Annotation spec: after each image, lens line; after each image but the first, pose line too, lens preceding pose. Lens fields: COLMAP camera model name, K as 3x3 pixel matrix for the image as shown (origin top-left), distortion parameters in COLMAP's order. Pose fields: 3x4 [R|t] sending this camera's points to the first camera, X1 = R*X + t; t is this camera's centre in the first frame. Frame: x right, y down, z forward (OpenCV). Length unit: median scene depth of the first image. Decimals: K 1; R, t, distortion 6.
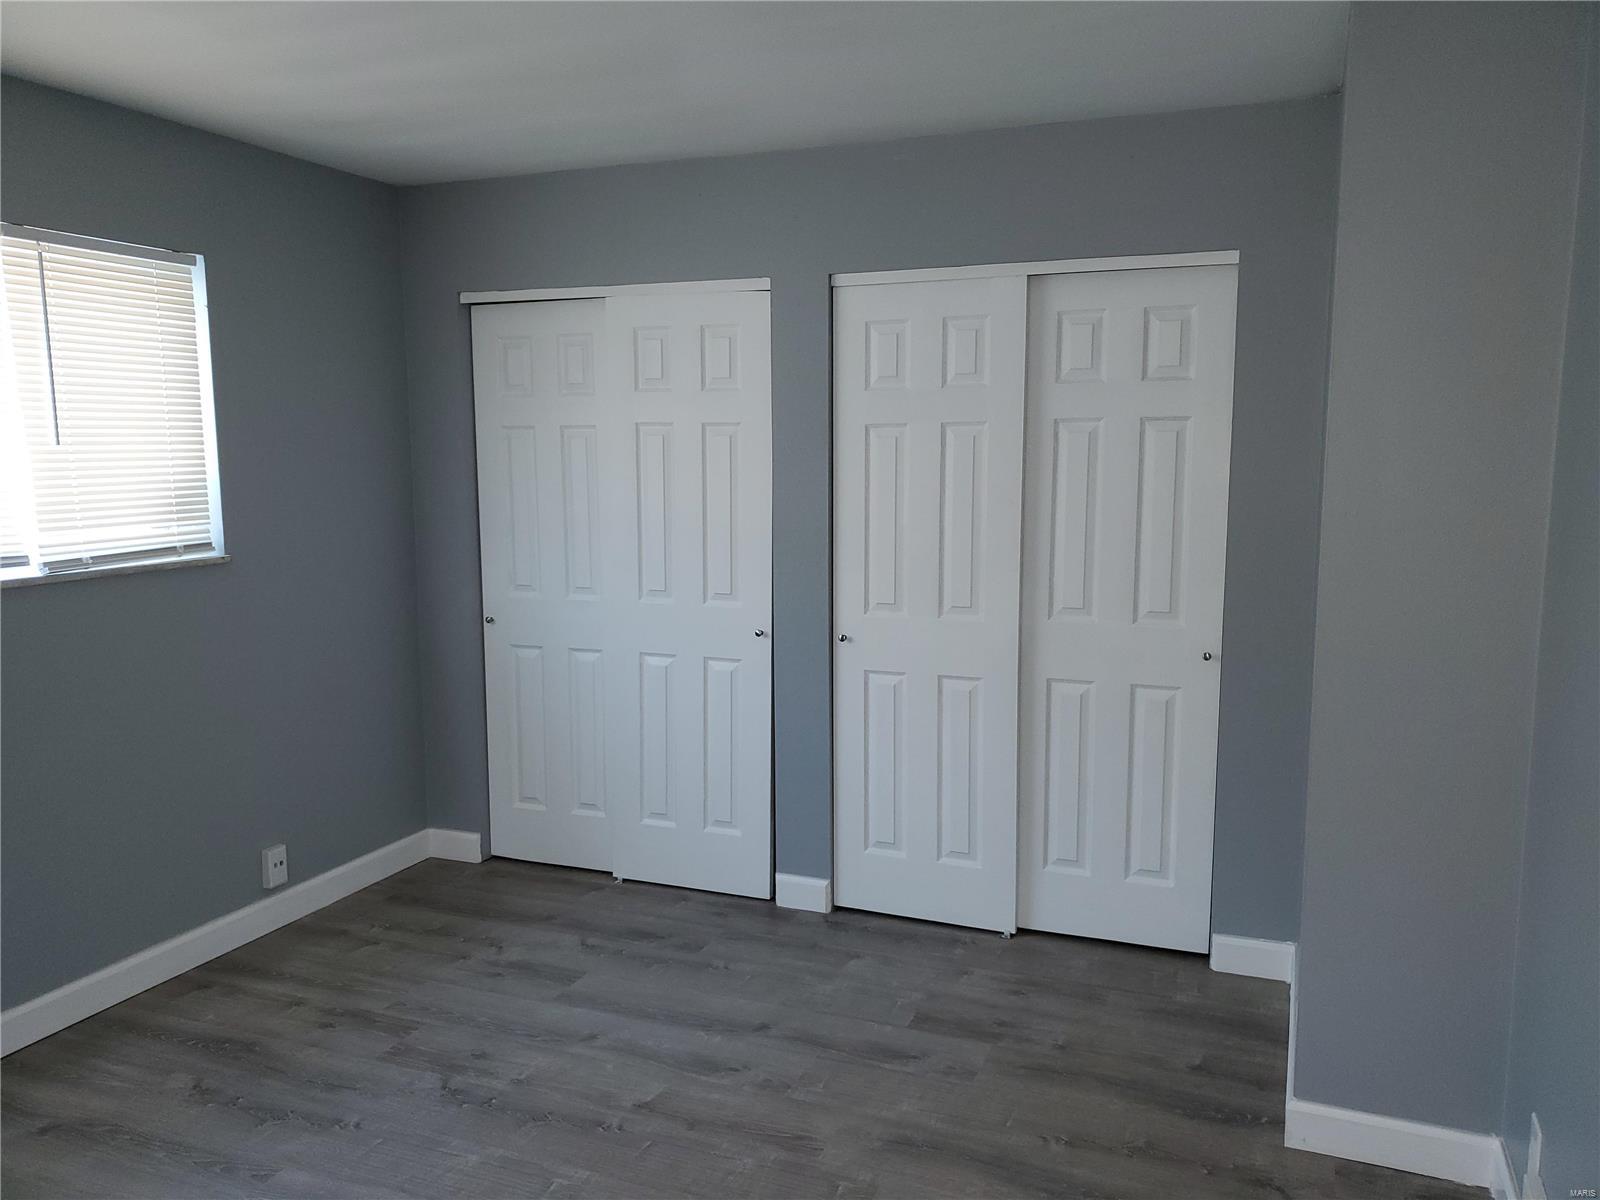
lens RADIAL K [[1230.8, 0, 795.8], [0, 1230.8, 591.4], [0, 0, 1]] dist [0.005606, 0.019178]
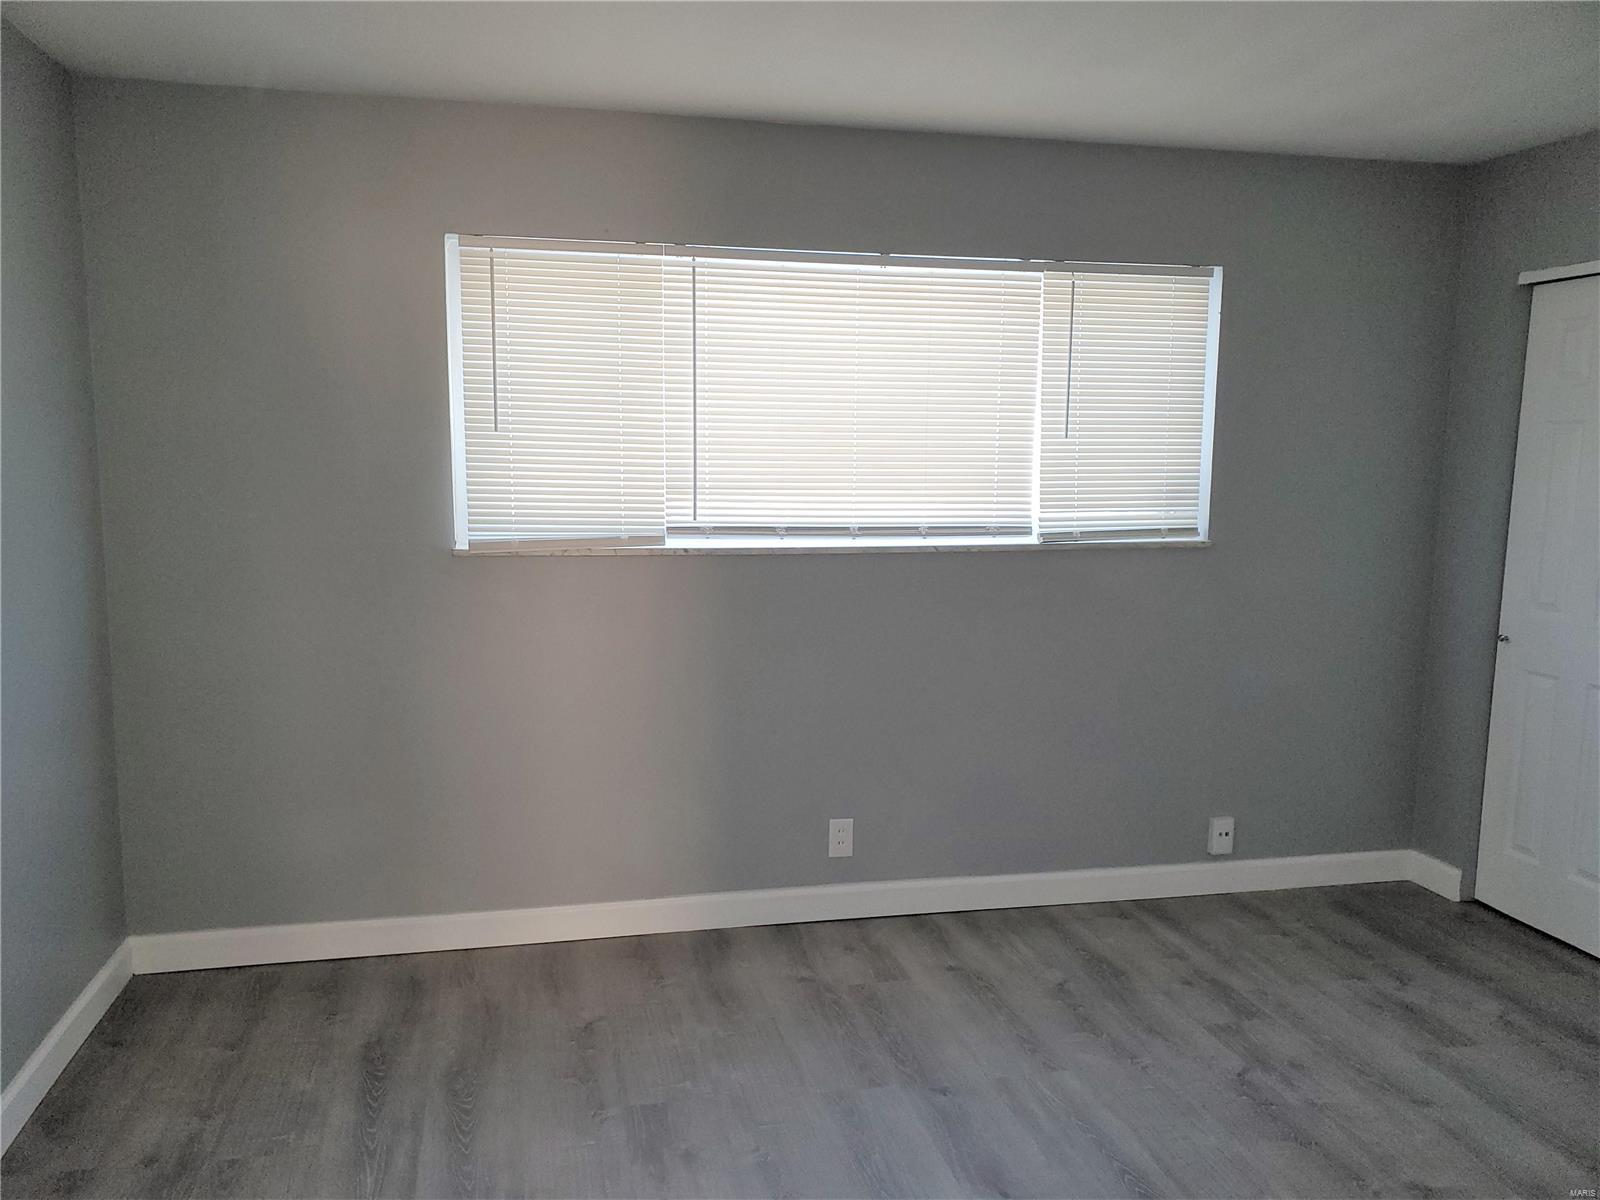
lens RADIAL K [[1230.8, 0, 792.5], [0, 1230.8, 586.3], [0, 0, 1]] dist [0.005606, 0.019178]
pose [[0.574562, 0.102037, -0.812076, 0.224150], [-0.107300, 0.993026, 0.048856, -0.003252], [0.811397, 0.059065, 0.581503, 0.074440]]
